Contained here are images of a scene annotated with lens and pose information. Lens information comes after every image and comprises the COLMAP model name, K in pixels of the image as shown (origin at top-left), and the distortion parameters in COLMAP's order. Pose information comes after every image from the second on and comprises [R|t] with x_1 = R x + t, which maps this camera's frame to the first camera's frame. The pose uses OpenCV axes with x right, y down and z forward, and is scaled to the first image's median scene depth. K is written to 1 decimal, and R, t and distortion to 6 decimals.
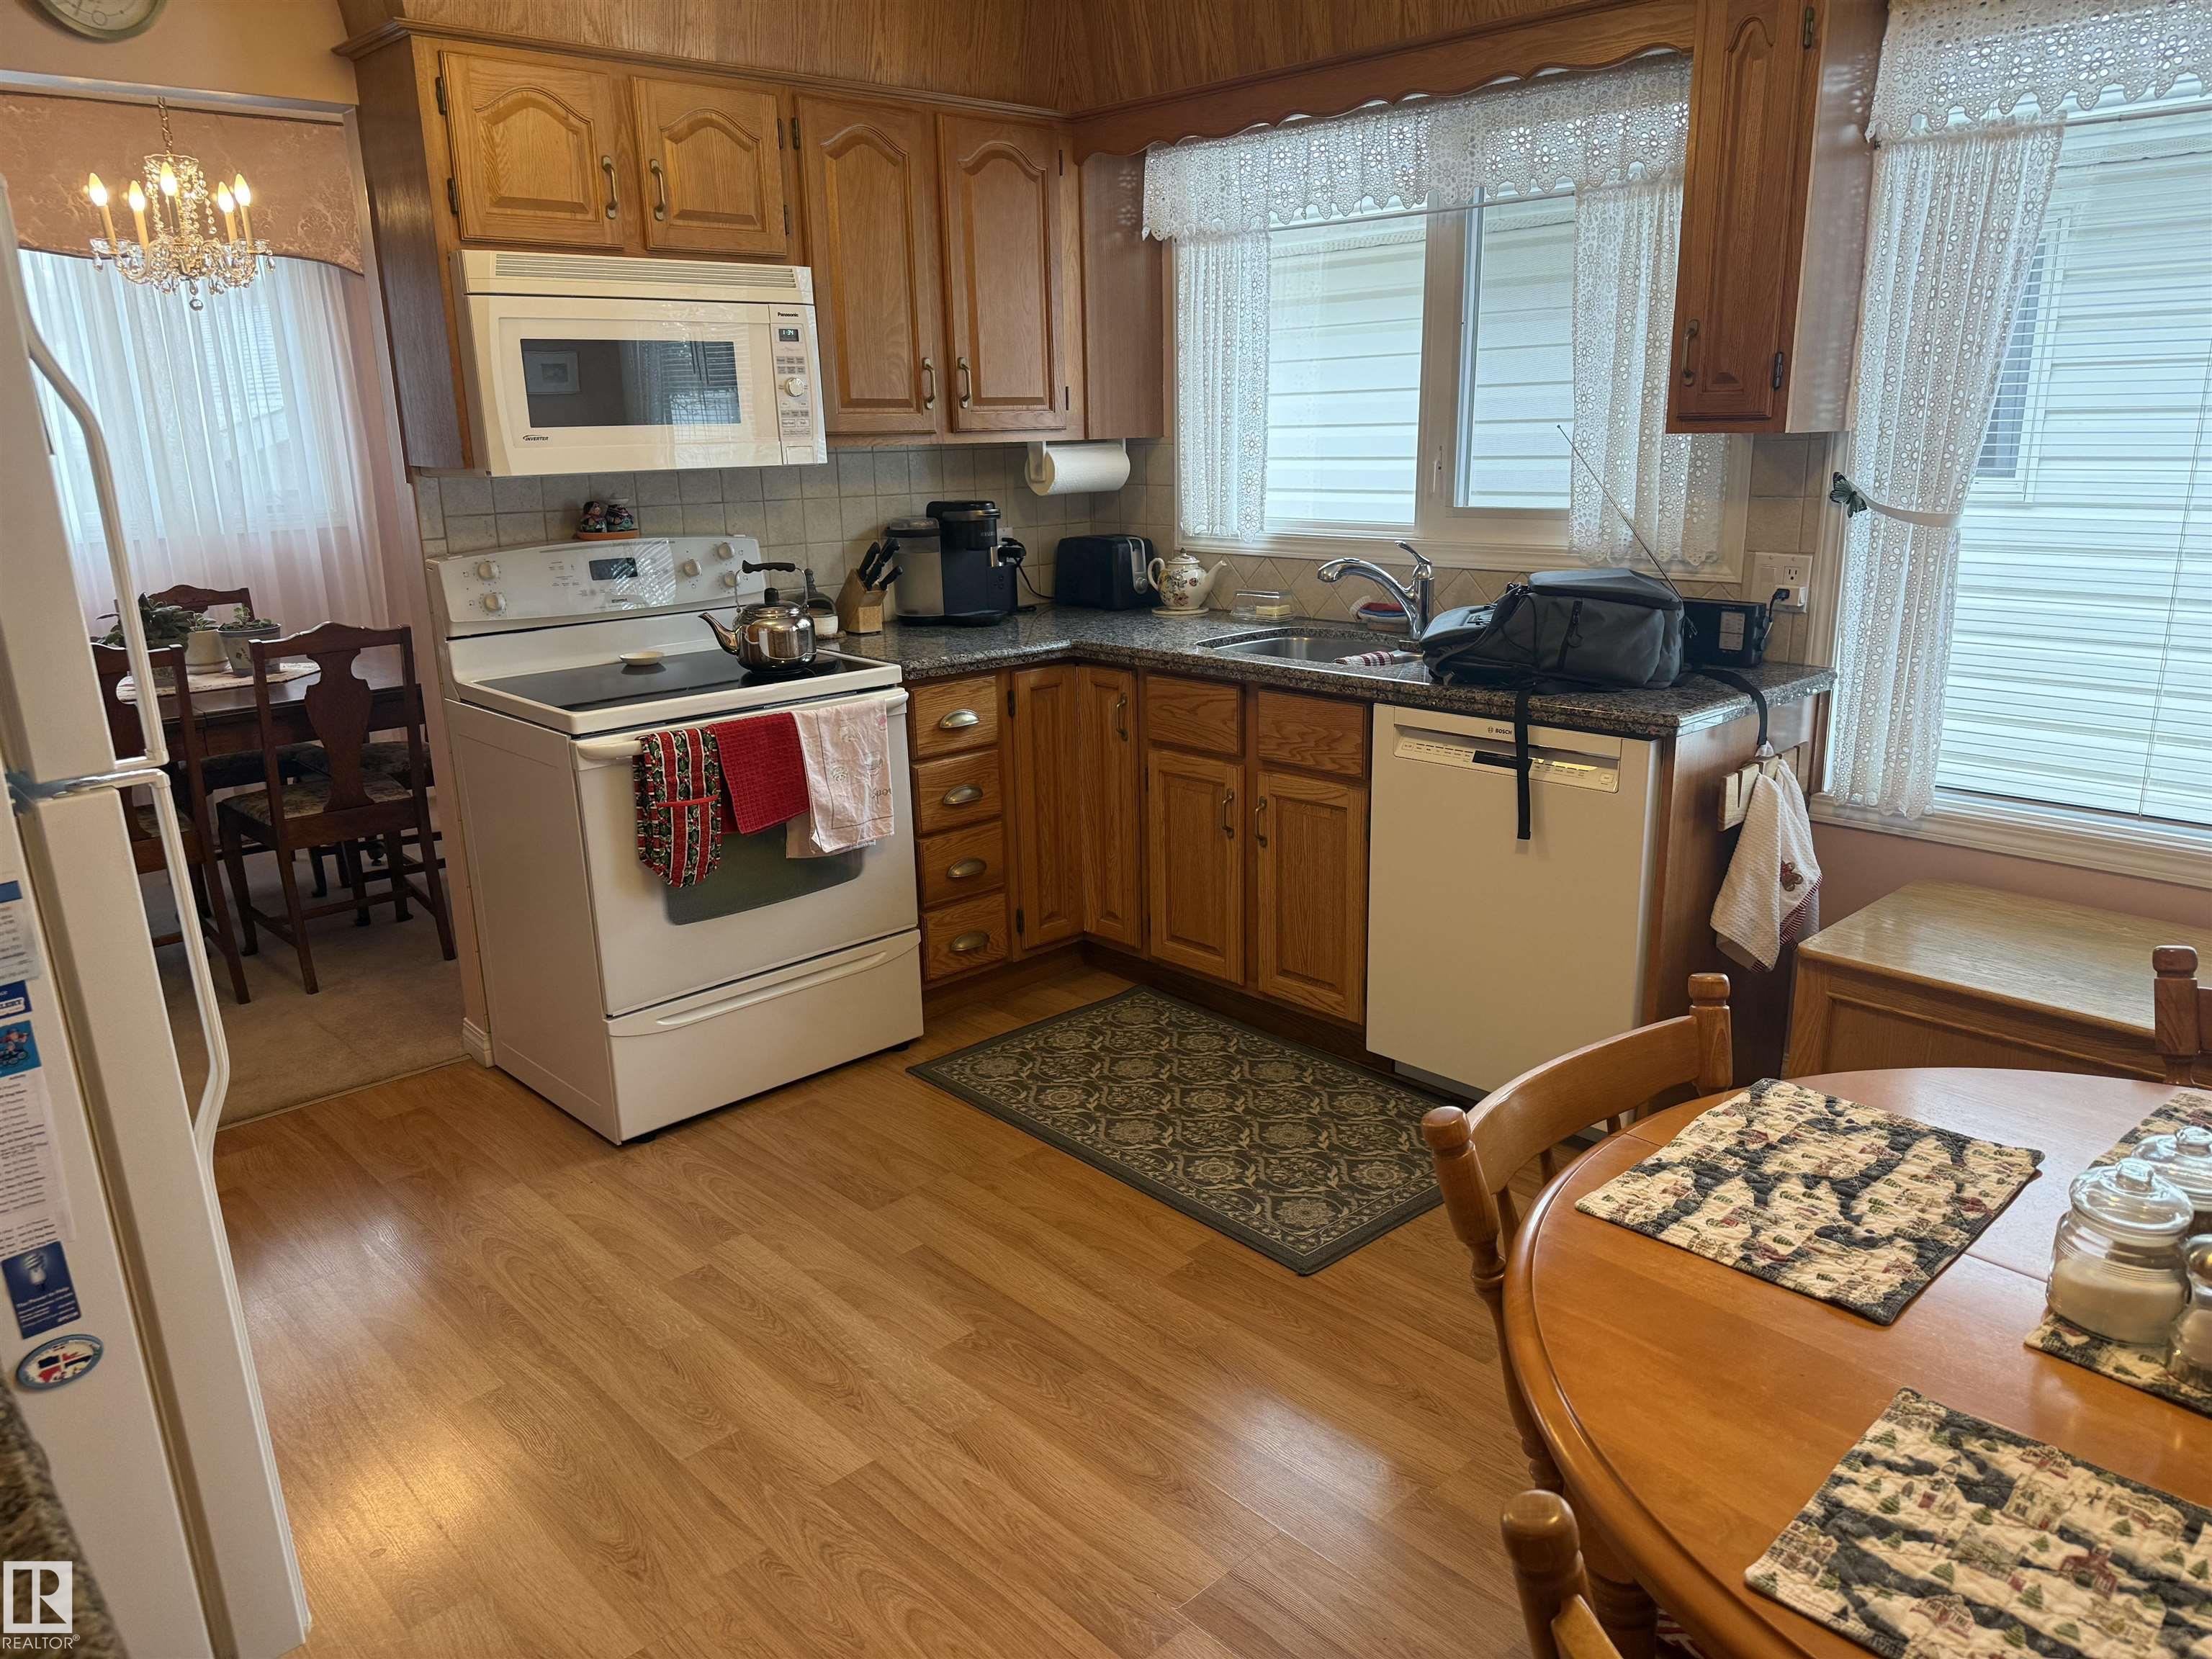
lens RADIAL K [[1550.3, 0, 1118.5], [0, 1550.3, 844.8], [0, 0, 1]] dist [0.091180, -0.153064]
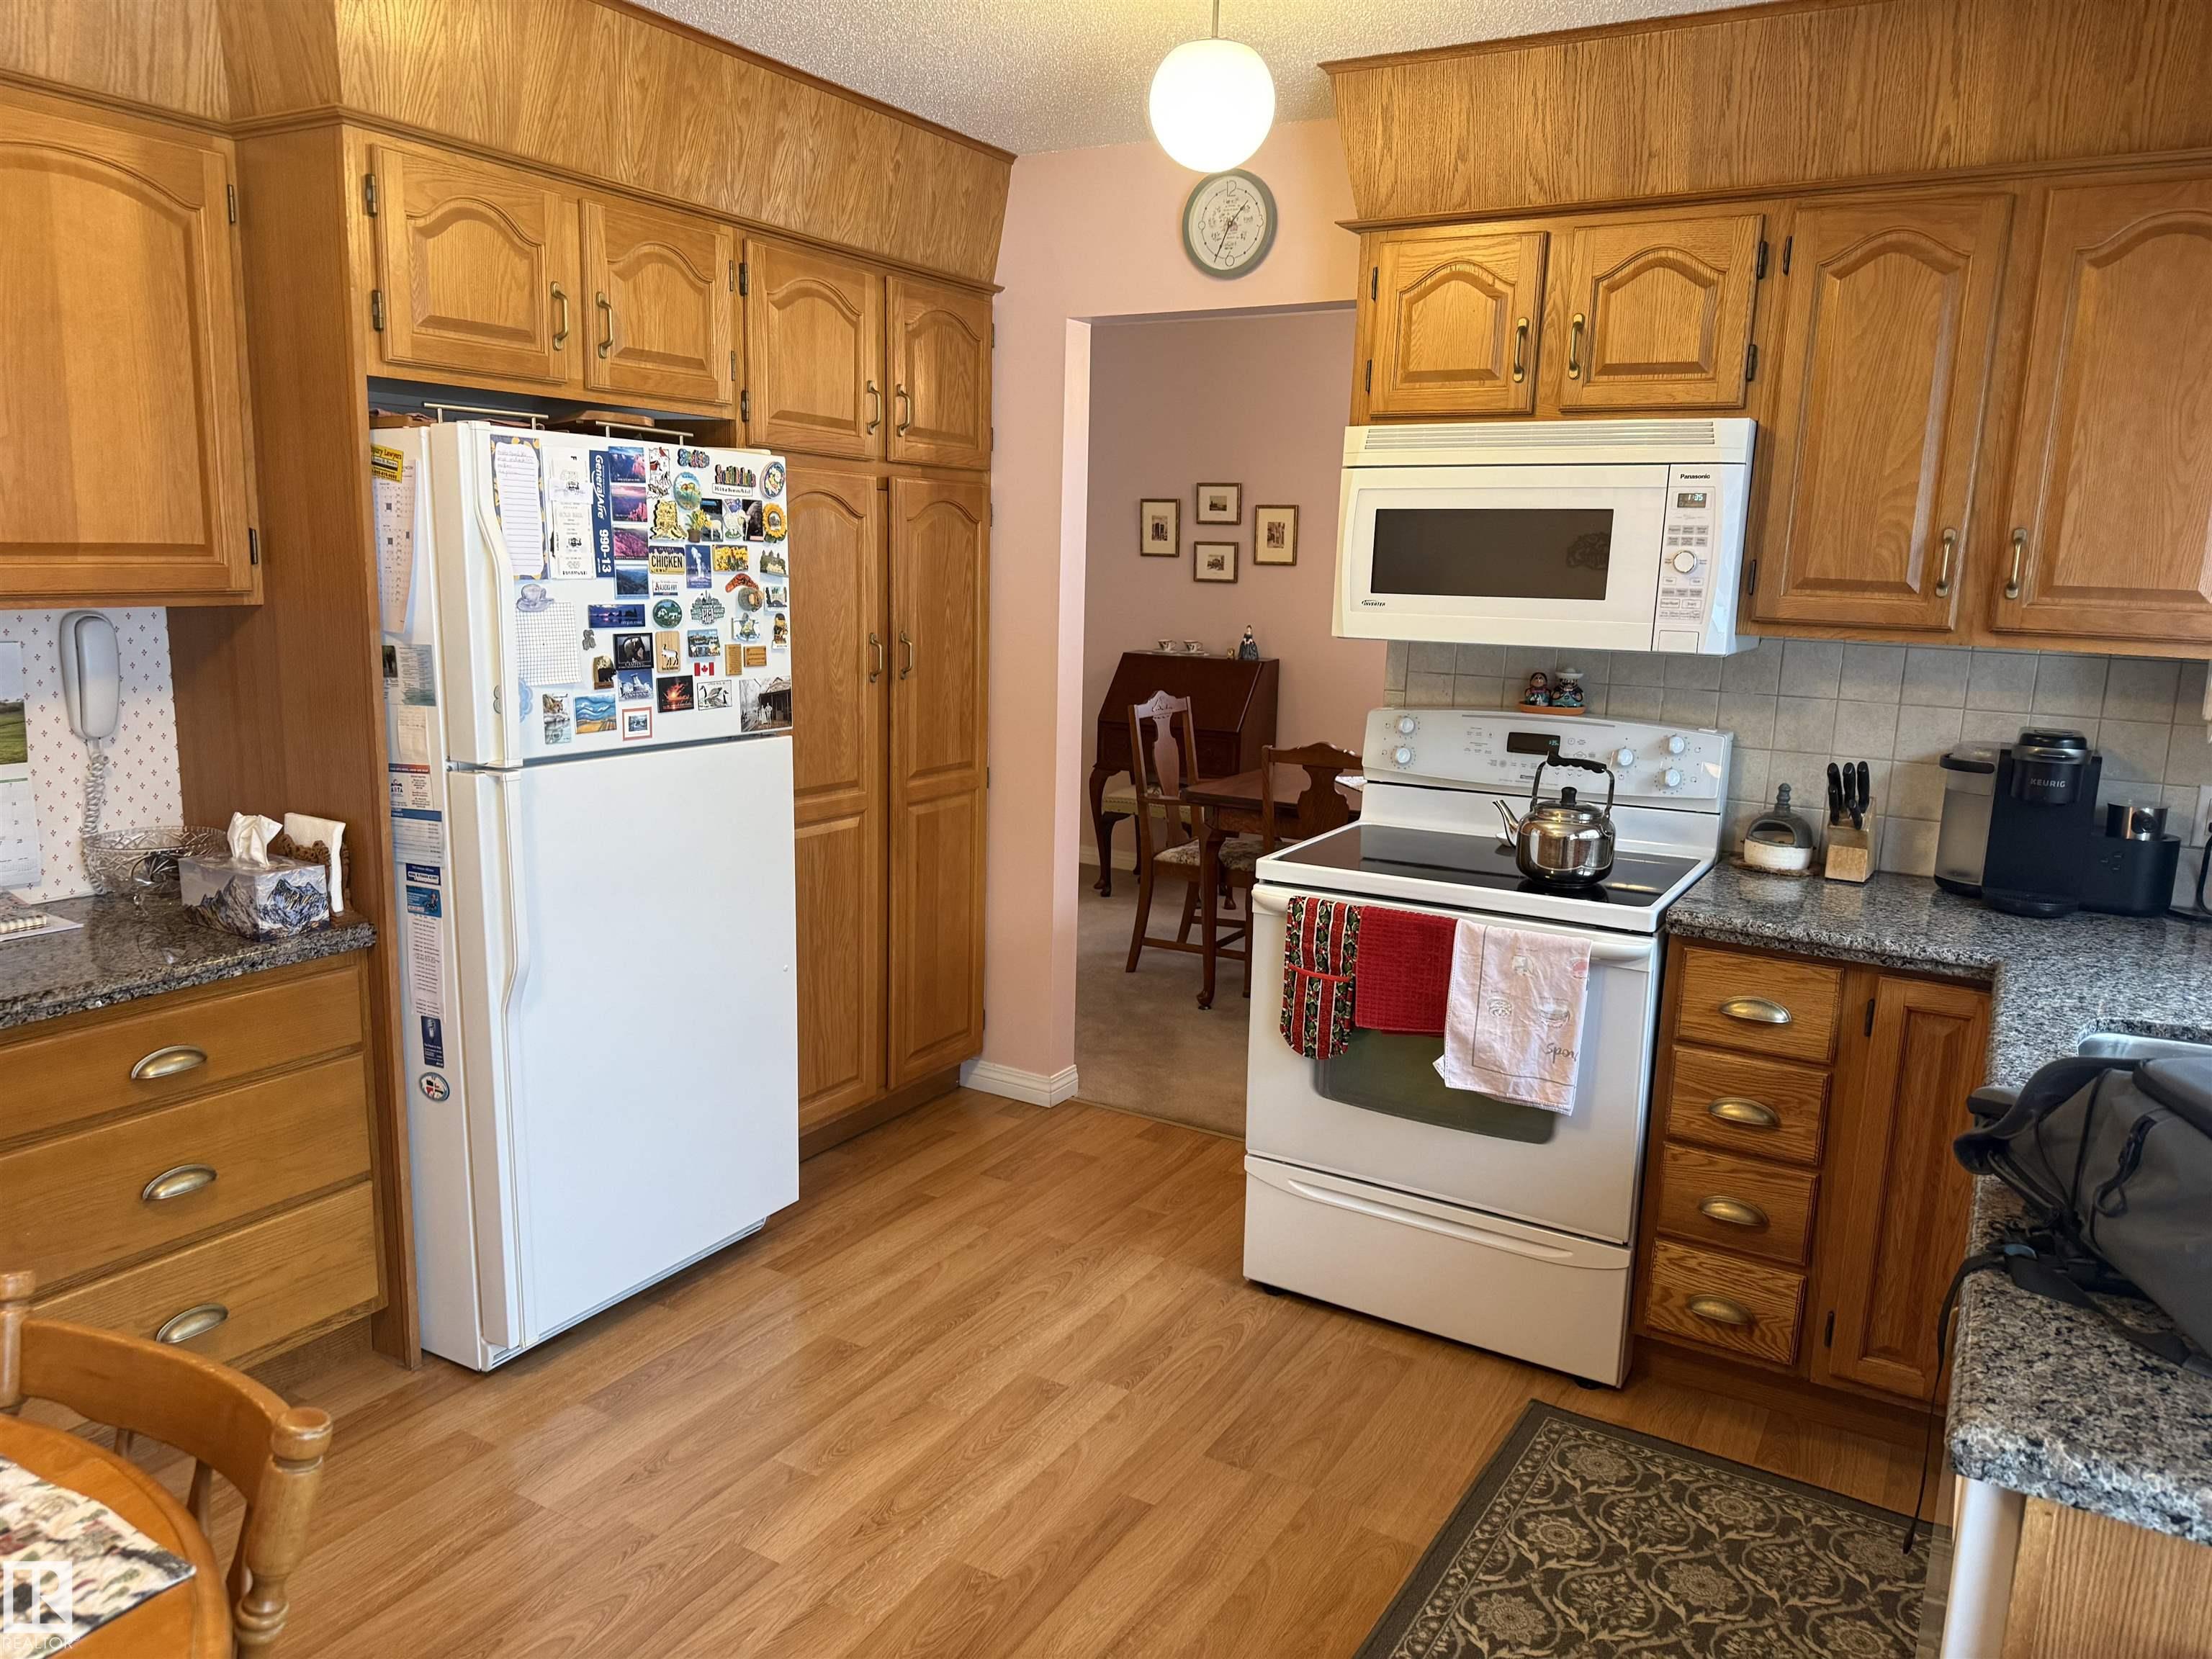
lens RADIAL K [[1550.3, 0, 1118.5], [0, 1550.3, 844.8], [0, 0, 1]] dist [0.091180, -0.153064]
pose [[0.273670, 0.209561, -0.938717, 0.540185], [-0.289427, 0.948683, 0.127407, -0.177980], [0.917244, 0.236822, 0.320279, 0.522010]]
